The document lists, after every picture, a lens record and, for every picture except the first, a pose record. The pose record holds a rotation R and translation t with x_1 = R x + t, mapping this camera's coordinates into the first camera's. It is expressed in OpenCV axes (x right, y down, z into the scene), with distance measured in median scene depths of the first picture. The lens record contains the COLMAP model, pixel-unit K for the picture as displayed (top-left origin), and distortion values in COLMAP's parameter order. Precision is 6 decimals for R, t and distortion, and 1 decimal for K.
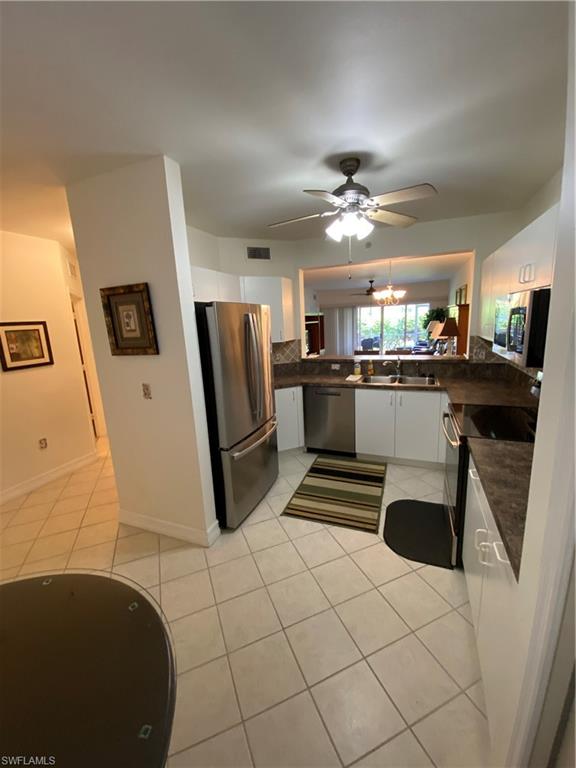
lens RADIAL K [[311.1, 0, 291.0], [0, 311.1, 381.9], [0, 0, 1]] dist [0.000605, -0.000473]
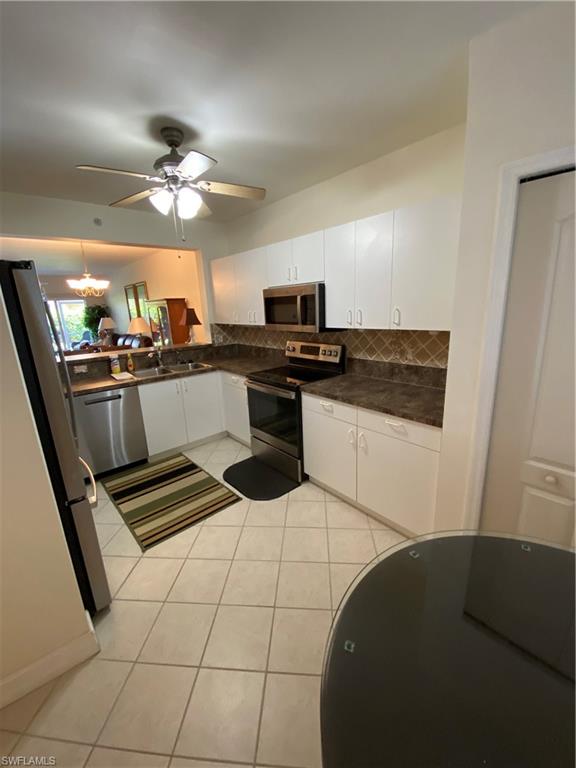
lens RADIAL K [[311.1, 0, 291.0], [0, 311.1, 381.9], [0, 0, 1]] dist [0.000605, -0.000473]
pose [[0.444662, -0.193711, 0.874501, -0.418680], [0.199358, 0.973248, 0.114216, -0.003486], [-0.873231, 0.123551, 0.471384, 0.226026]]
